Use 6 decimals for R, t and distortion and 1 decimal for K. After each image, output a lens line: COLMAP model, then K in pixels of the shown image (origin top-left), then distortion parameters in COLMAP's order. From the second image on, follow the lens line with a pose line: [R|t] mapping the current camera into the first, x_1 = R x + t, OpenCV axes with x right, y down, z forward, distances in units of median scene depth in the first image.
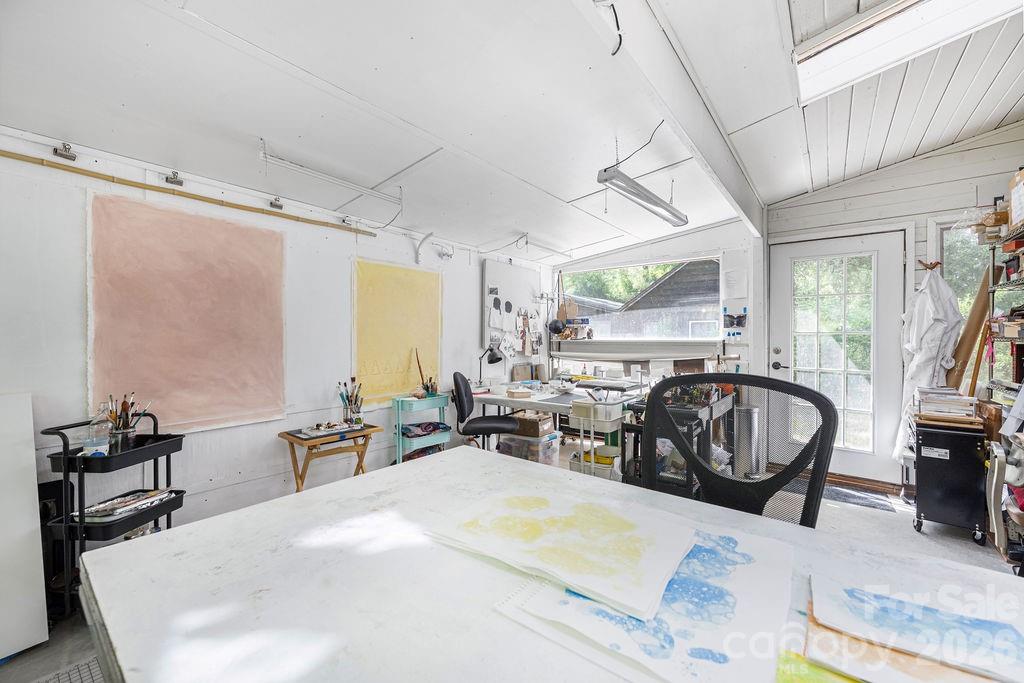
lens RADIAL K [[408.8, 0, 511.9], [0, 408.8, 339.4], [0, 0, 1]] dist [-0.007848, 0.000897]
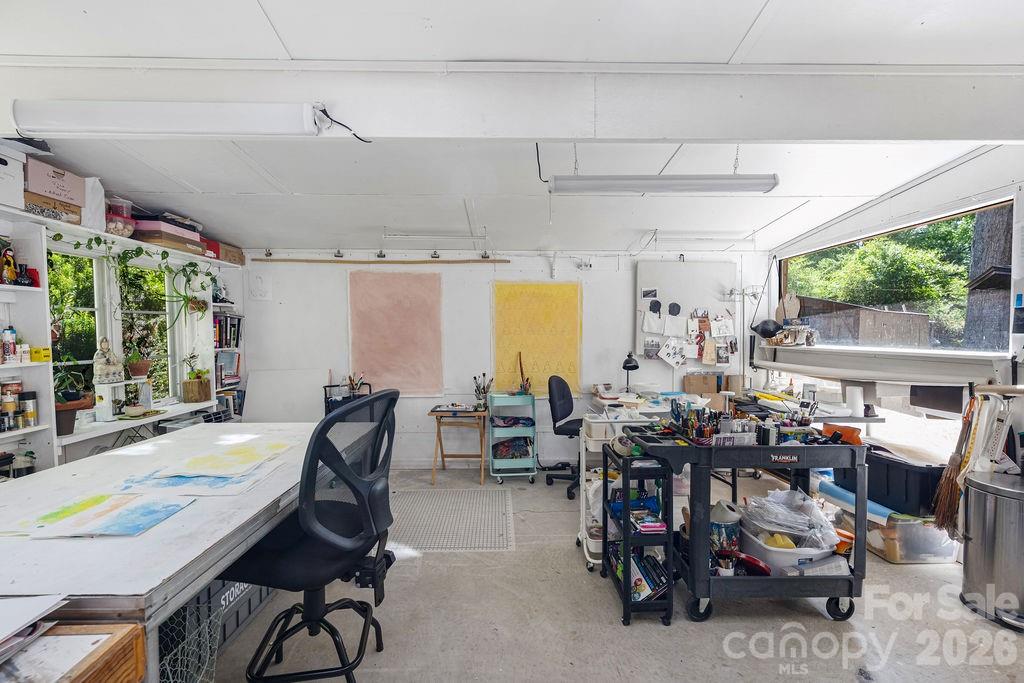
lens RADIAL K [[408.8, 0, 509.6], [0, 408.8, 344.0], [0, 0, 1]] dist [-0.007848, 0.000897]
pose [[0.636028, 0.019211, -0.771426, 0.492049], [-0.001802, 0.999724, 0.023410, -0.024325], [0.771664, -0.013499, 0.635888, 0.153830]]
